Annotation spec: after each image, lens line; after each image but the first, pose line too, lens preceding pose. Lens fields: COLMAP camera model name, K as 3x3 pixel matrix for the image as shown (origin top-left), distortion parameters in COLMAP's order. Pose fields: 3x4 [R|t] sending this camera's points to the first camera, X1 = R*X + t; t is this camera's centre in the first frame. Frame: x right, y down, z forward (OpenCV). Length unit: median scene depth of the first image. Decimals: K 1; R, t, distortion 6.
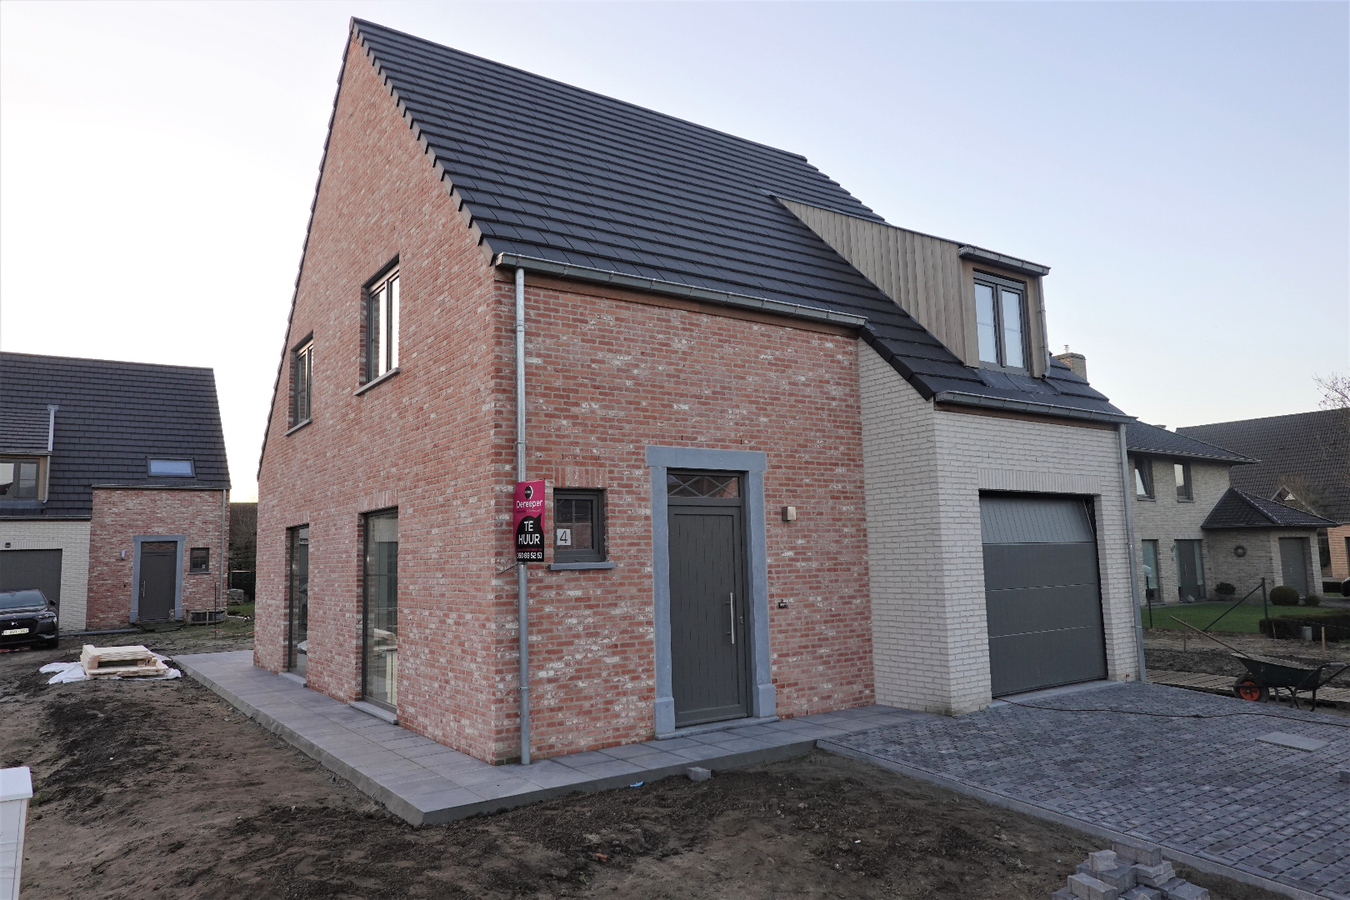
lens RADIAL K [[918.1, 0, 682.2], [0, 918.1, 452.2], [0, 0, 1]] dist [0.011660, -0.006971]
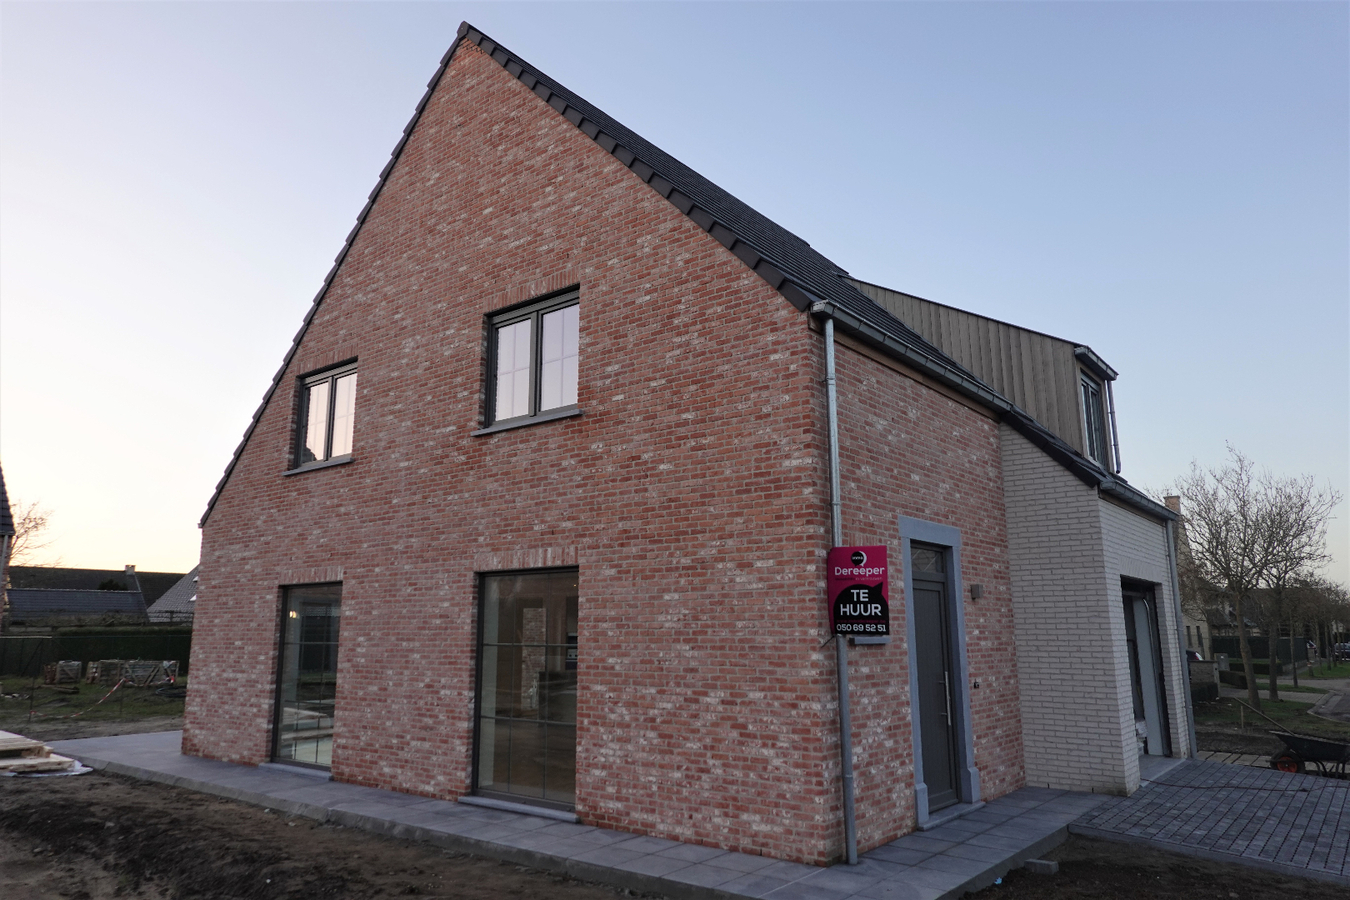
lens RADIAL K [[918.1, 0, 673.4], [0, 918.1, 452.2], [0, 0, 1]] dist [0.011660, -0.006971]
pose [[0.955039, 0.079958, 0.285495, -0.507500], [-0.056267, 0.994328, -0.090255, 0.025699], [-0.291093, 0.070133, 0.954121, 0.136395]]
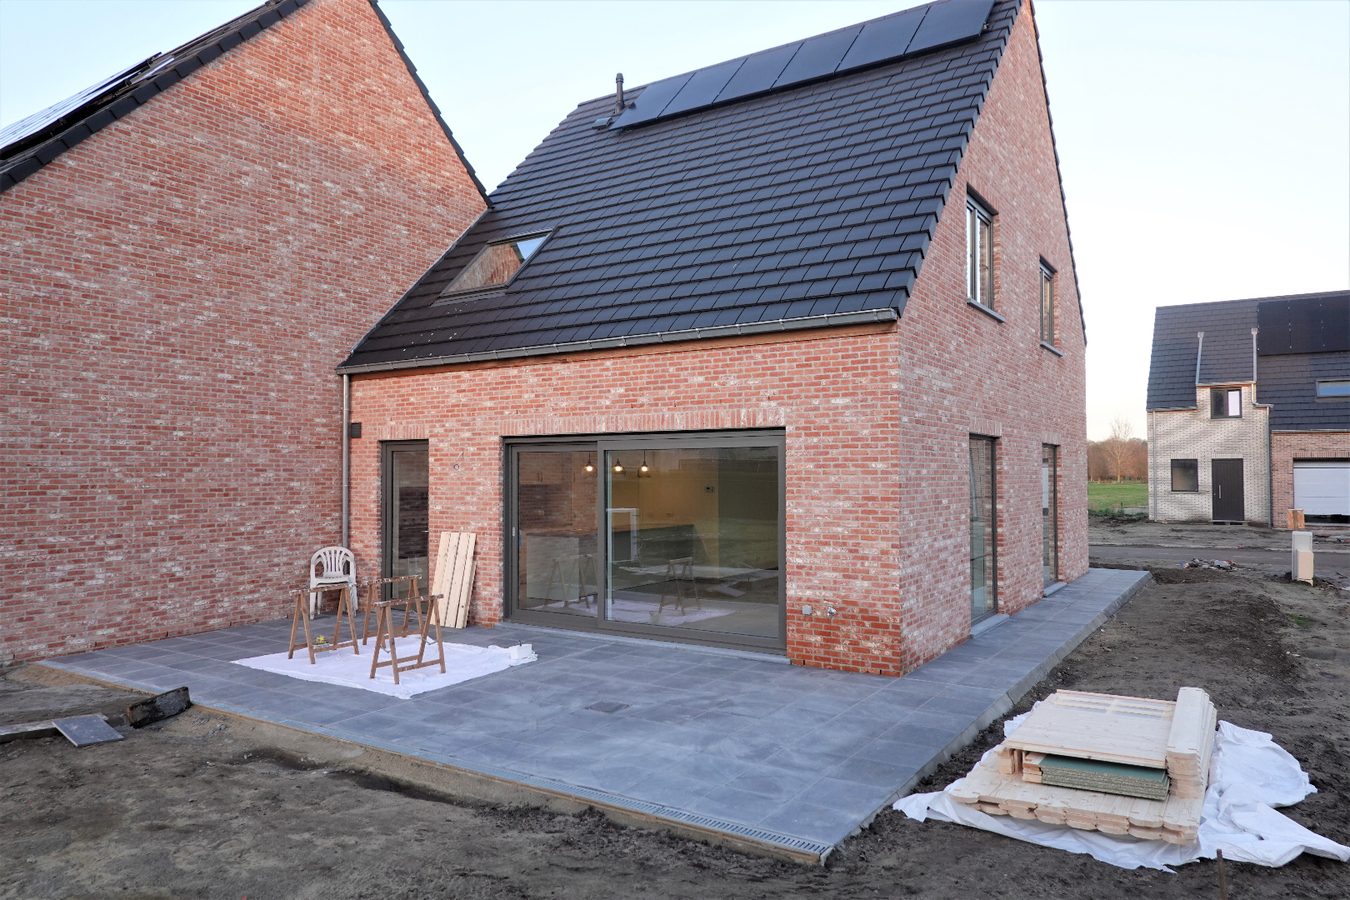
lens RADIAL K [[918.1, 0, 675.2], [0, 918.1, 443.4], [0, 0, 1]] dist [0.011660, -0.006971]
pose [[-0.378144, 0.035690, 0.925059, -1.511892], [-0.114754, 0.989743, -0.085095, 0.268763], [-0.918607, -0.138332, -0.370170, 2.231735]]
